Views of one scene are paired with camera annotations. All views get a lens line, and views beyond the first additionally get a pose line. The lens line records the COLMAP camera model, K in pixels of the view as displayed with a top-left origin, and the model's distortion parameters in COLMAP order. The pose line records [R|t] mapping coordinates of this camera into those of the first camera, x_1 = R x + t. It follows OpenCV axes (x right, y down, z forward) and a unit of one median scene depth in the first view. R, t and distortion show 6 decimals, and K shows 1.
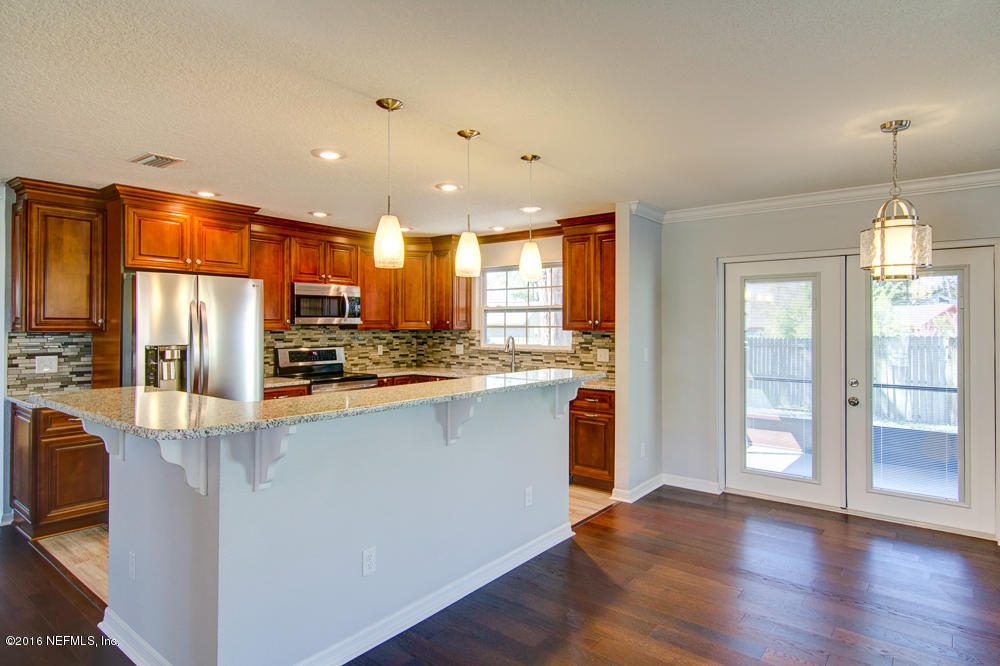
lens RADIAL K [[558.8, 0, 511.2], [0, 558.8, 328.7], [0, 0, 1]] dist [0.023695, -0.018244]
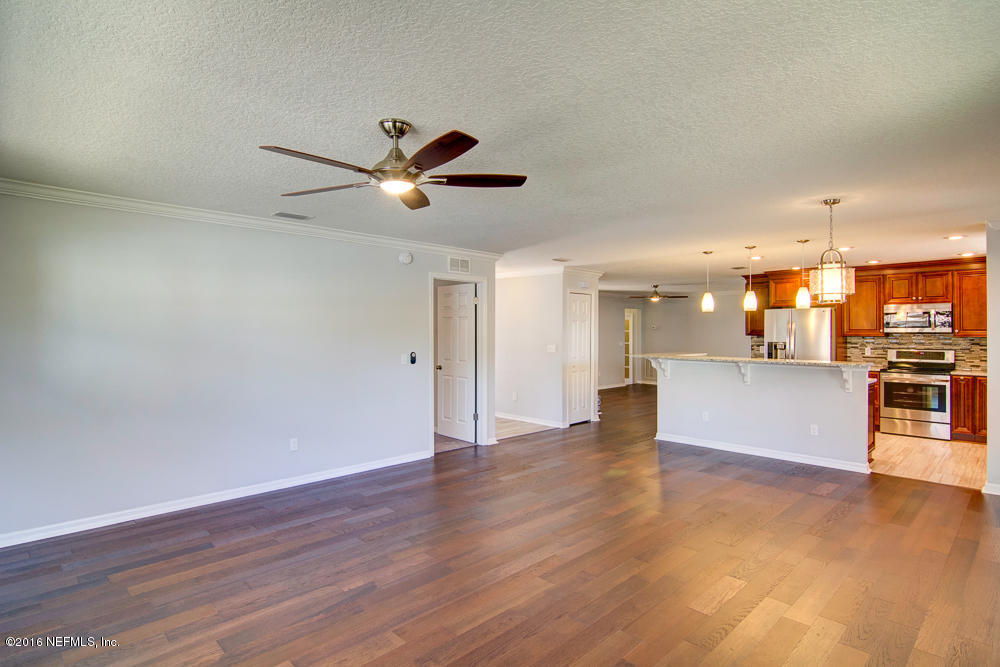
lens RADIAL K [[512.1, 0, 504.9], [0, 512.1, 328.2], [0, 0, 1]] dist [-0.001097, -0.001932]
pose [[-0.127687, -0.010217, -0.991762, 1.159155], [-0.008971, 0.999918, -0.009146, 0.001962], [0.991774, 0.007729, -0.127768, 0.162279]]
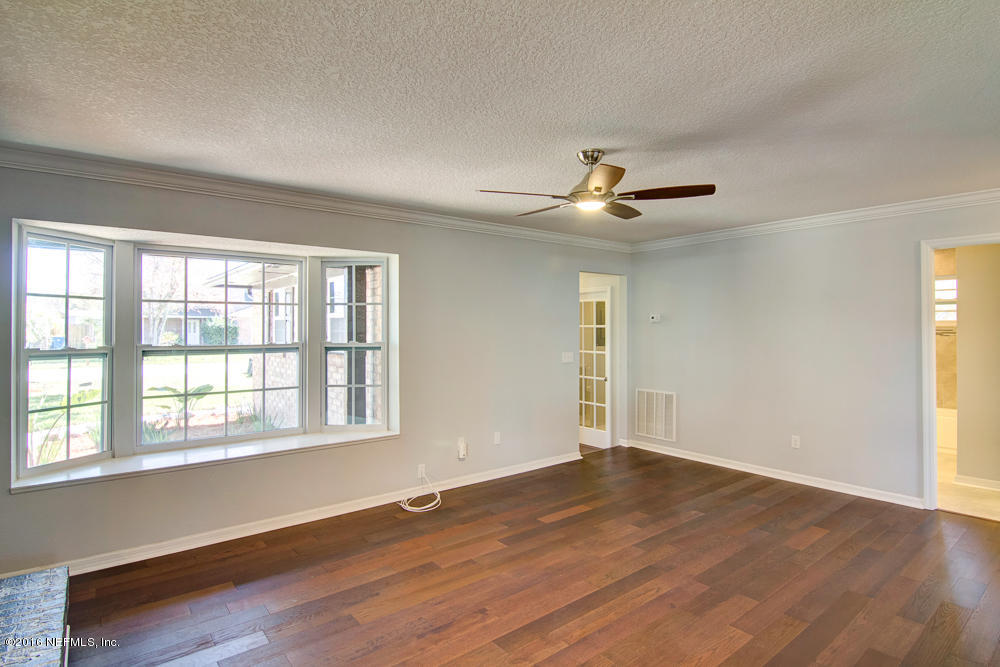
lens RADIAL K [[517.4, 0, 514.9], [0, 517.4, 331.2], [0, 0, 1]] dist [-0.002255, -0.000805]
pose [[-0.221989, 0.003666, -0.975042, -0.408711], [-0.006425, 0.999966, 0.005223, -0.007298], [0.975028, 0.007424, -0.221958, 0.546186]]
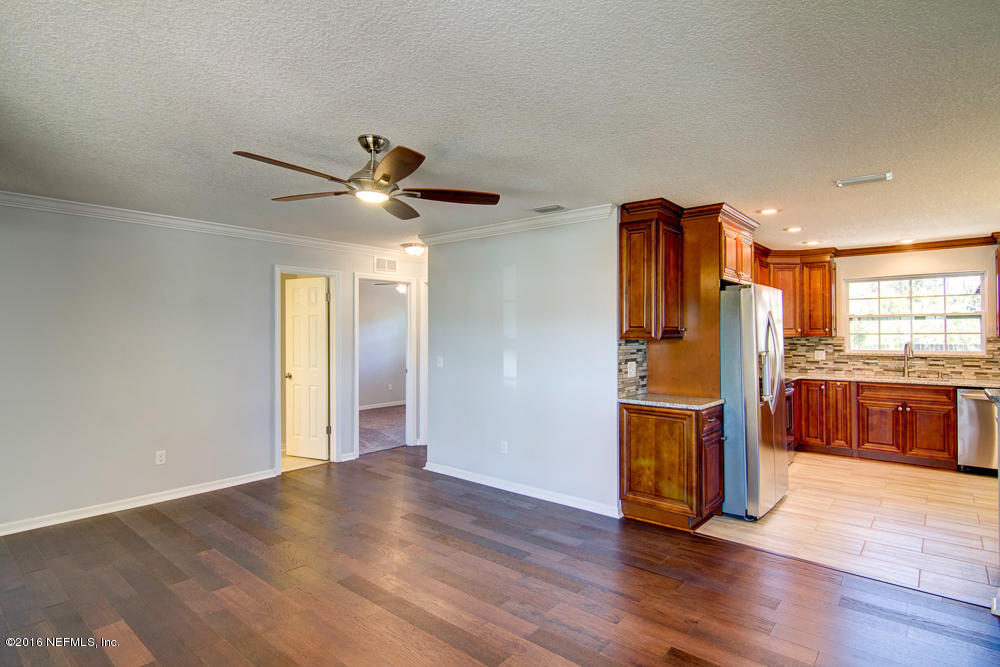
lens RADIAL K [[517.4, 0, 514.9], [0, 517.4, 331.2], [0, 0, 1]] dist [-0.002255, -0.000805]
pose [[0.999561, -0.004456, -0.029299, -0.826447], [0.004104, 0.999919, -0.012073, 0.000848], [0.029351, 0.011948, 0.999498, -0.001699]]
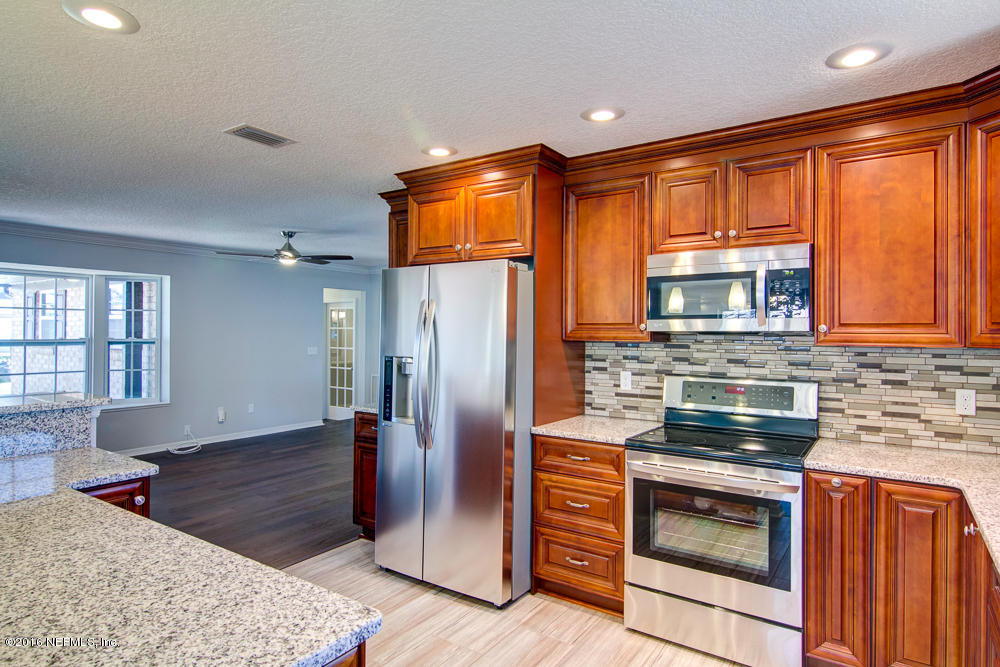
lens RADIAL K [[558.8, 0, 511.2], [0, 558.8, 329.2], [0, 0, 1]] dist [0.023695, -0.018244]
pose [[0.079134, -0.005734, -0.996847, 0.153985], [-0.013123, 0.999891, -0.006794, -0.005455], [0.996778, 0.013619, 0.079050, 0.850805]]
